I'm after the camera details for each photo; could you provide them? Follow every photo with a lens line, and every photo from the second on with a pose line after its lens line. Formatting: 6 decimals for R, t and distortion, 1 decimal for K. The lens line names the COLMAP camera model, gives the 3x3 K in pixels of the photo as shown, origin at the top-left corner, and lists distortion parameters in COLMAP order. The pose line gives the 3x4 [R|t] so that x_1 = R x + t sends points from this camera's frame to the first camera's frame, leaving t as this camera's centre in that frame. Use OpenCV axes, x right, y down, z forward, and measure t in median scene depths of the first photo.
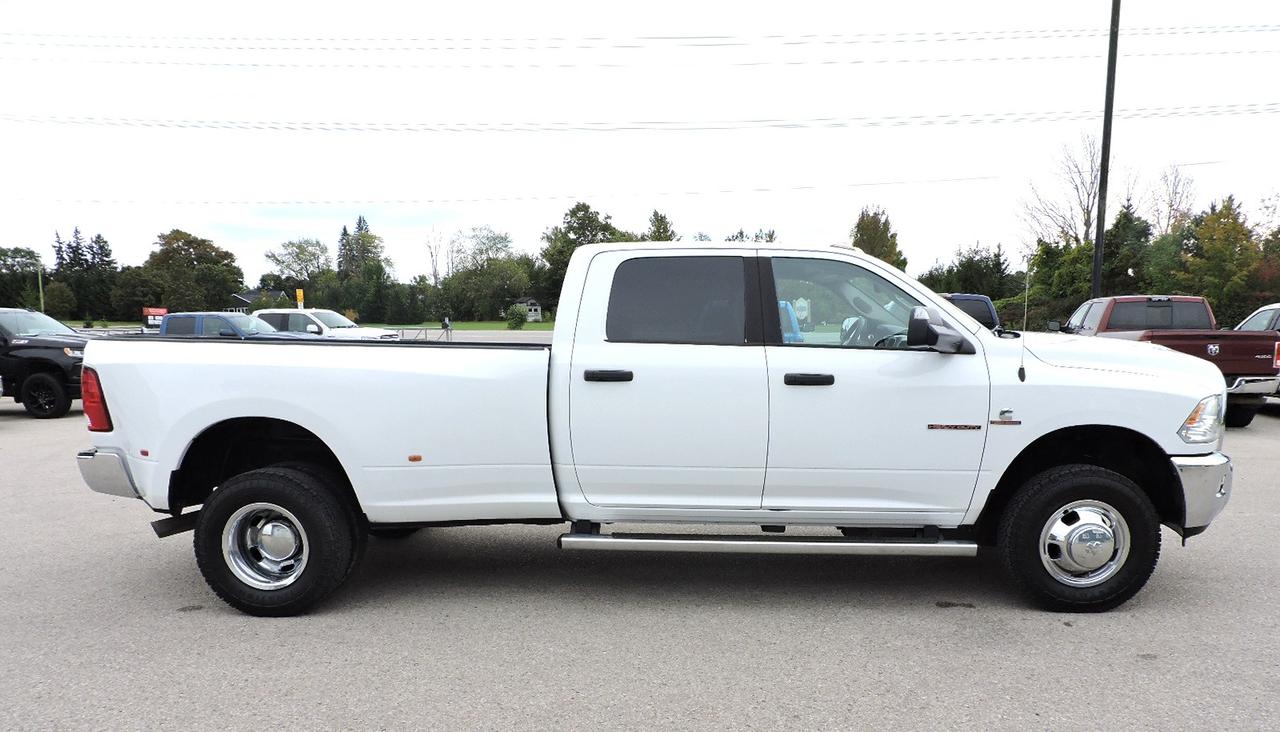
lens RADIAL K [[934.6, 0, 640.0], [0, 934.6, 366.0], [0, 0, 1]] dist [-0.013532, 0.000417]
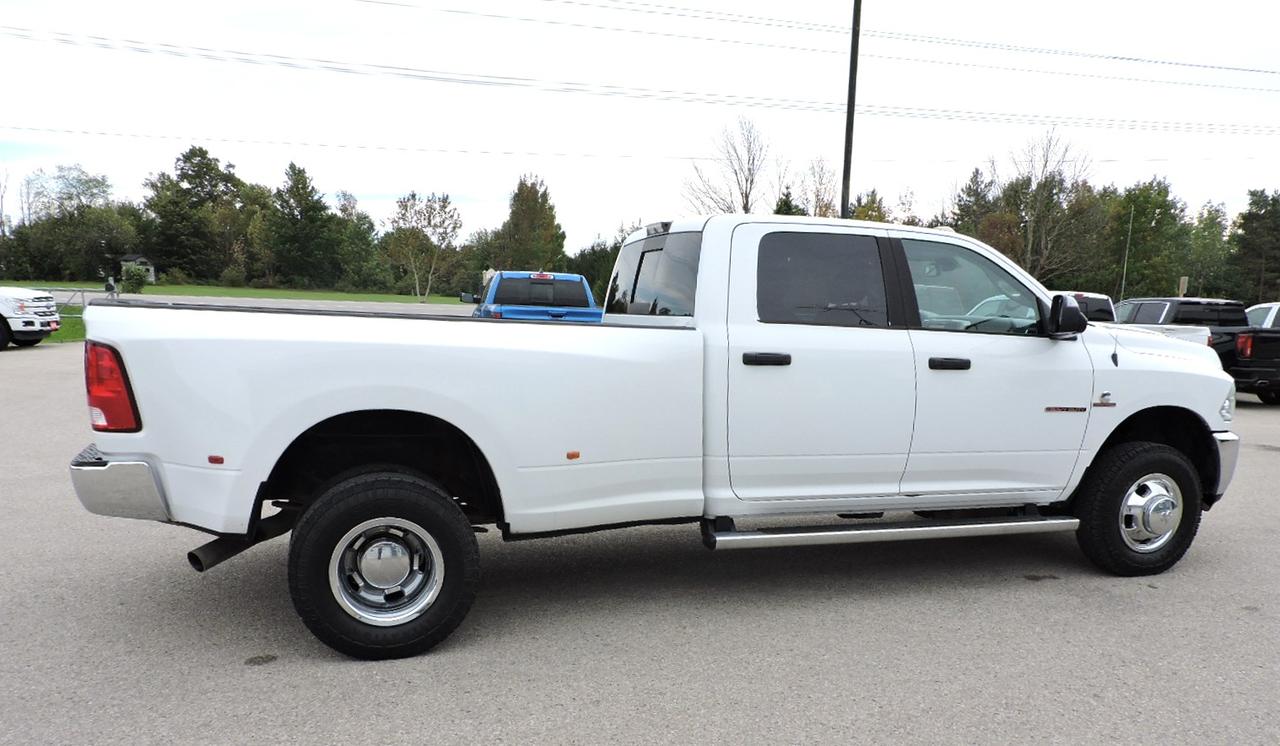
lens RADIAL K [[981.2, 0, 640.0], [0, 981.2, 373.0], [0, 0, 1]] dist [0.001738, 0.000109]
pose [[0.927481, -0.001030, 0.373869, -0.502418], [-0.011559, 0.999439, 0.031428, -0.004766], [-0.373691, -0.033470, 0.926949, 0.145194]]
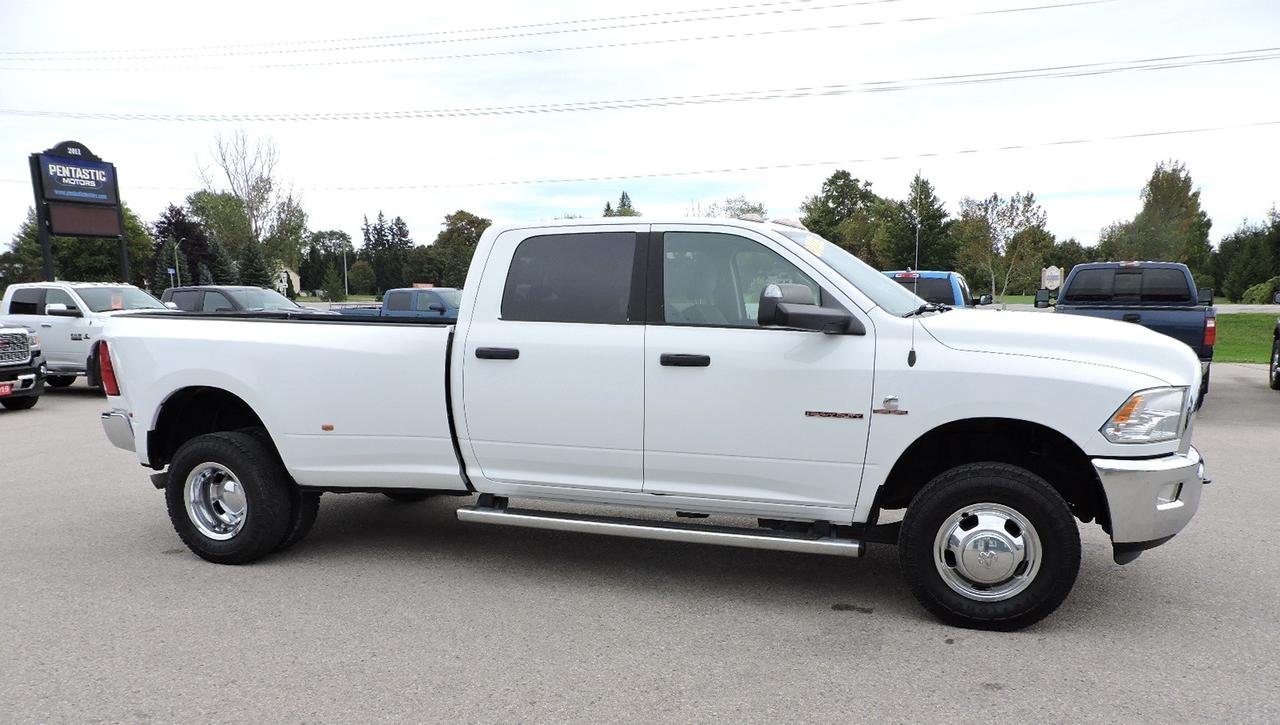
lens RADIAL K [[938.0, 0, 640.0], [0, 938.0, 362.5], [0, 0, 1]] dist [-0.023112, -0.001530]
pose [[0.958266, 0.015579, -0.285455, 0.397665], [-0.008011, 0.999585, 0.027664, -0.009136], [0.285767, -0.024222, 0.957993, 0.066697]]
